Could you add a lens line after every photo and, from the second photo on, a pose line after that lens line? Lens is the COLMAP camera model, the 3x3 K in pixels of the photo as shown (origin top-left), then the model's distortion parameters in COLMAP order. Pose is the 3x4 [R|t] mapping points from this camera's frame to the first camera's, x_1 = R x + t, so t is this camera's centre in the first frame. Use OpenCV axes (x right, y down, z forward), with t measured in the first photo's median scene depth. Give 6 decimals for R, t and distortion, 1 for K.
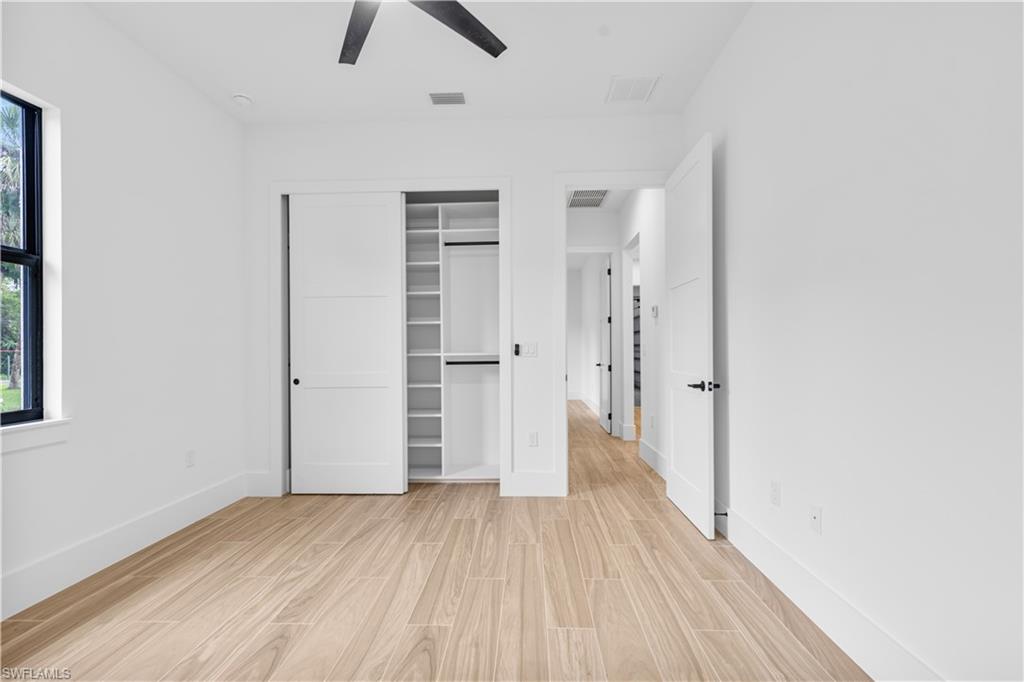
lens RADIAL K [[447.7, 0, 512.4], [0, 447.7, 345.8], [0, 0, 1]] dist [0.001126, -0.000577]
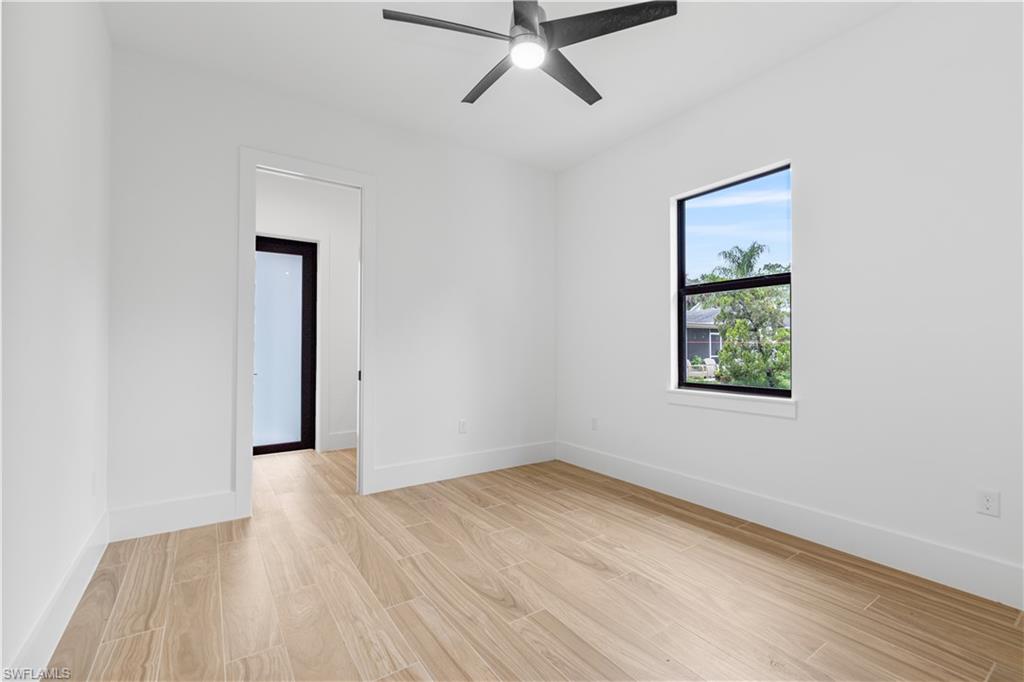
lens RADIAL K [[447.7, 0, 510.9], [0, 447.7, 342.7], [0, 0, 1]] dist [0.001126, -0.000577]
pose [[-0.802705, 0.000459, -0.596376, 0.401418], [0.007881, 0.999921, -0.009838, 0.007349], [0.596324, -0.012597, -0.802645, 1.594296]]
